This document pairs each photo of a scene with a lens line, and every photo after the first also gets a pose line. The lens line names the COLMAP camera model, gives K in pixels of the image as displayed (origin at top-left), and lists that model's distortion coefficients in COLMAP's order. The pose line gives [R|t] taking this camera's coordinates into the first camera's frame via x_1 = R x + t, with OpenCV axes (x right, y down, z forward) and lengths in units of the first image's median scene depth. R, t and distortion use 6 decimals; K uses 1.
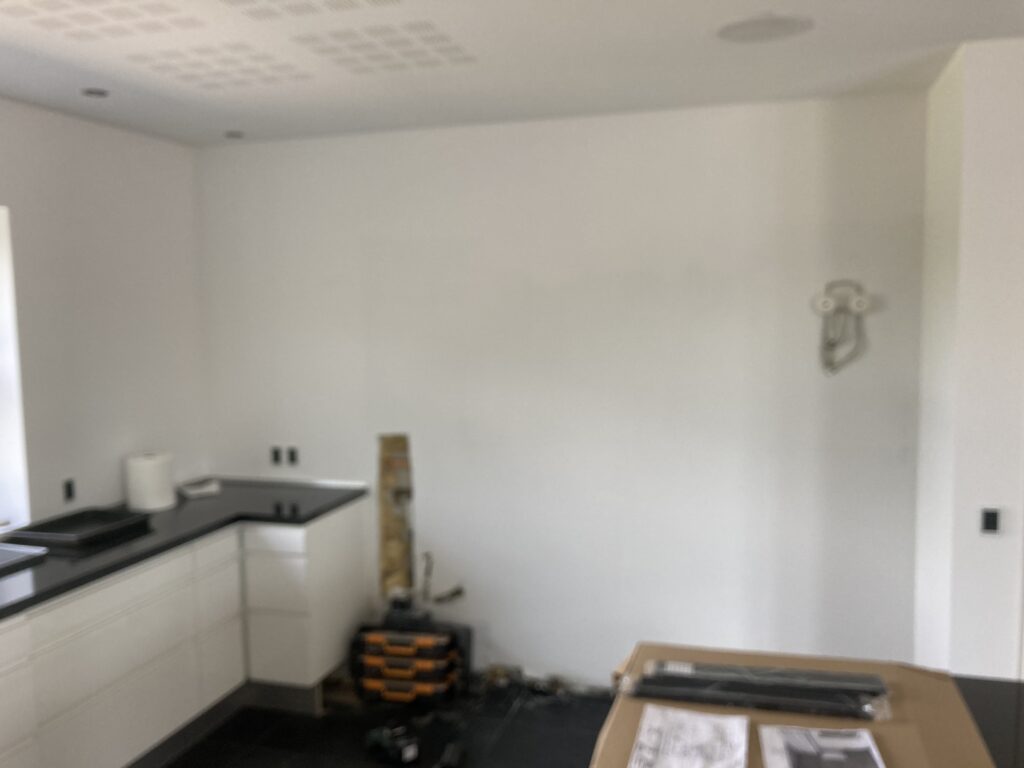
lens RADIAL K [[836.7, 0, 509.2], [0, 836.7, 388.0], [0, 0, 1]] dist [0.025631, -0.006137]
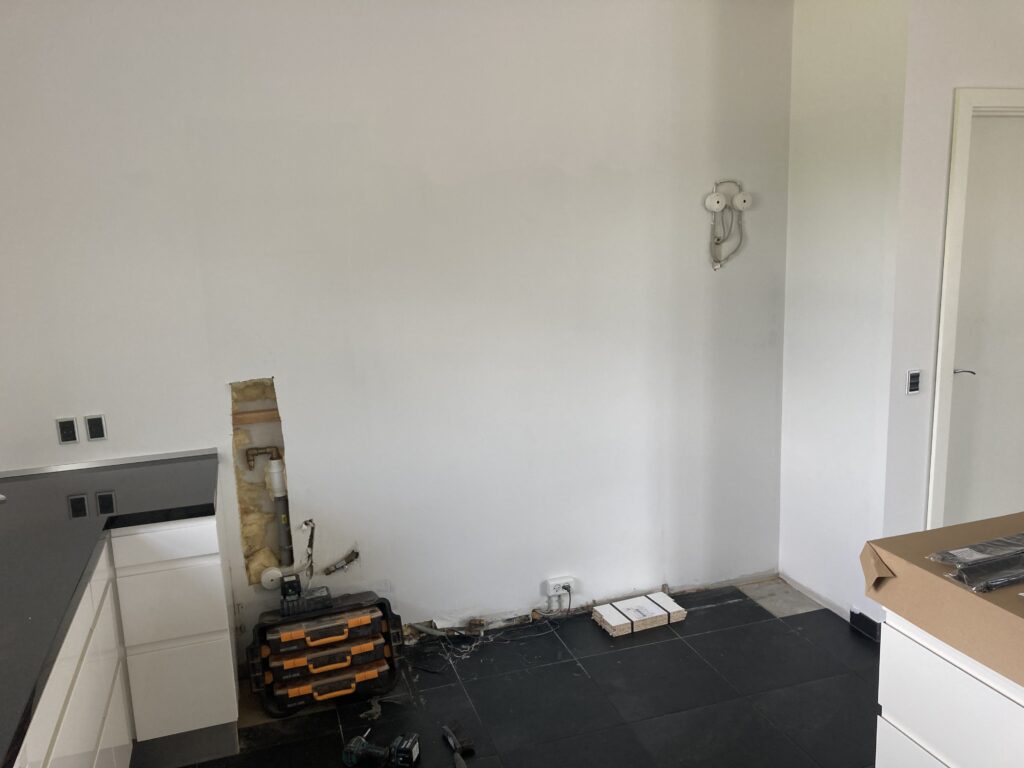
lens RADIAL K [[836.7, 0, 520.6], [0, 836.7, 384.1], [0, 0, 1]] dist [0.025631, -0.006137]
pose [[0.816294, -0.129346, 0.562969, -0.402272], [0.071354, 0.989722, 0.123933, -0.020437], [-0.573213, -0.060996, 0.817133, 0.242978]]
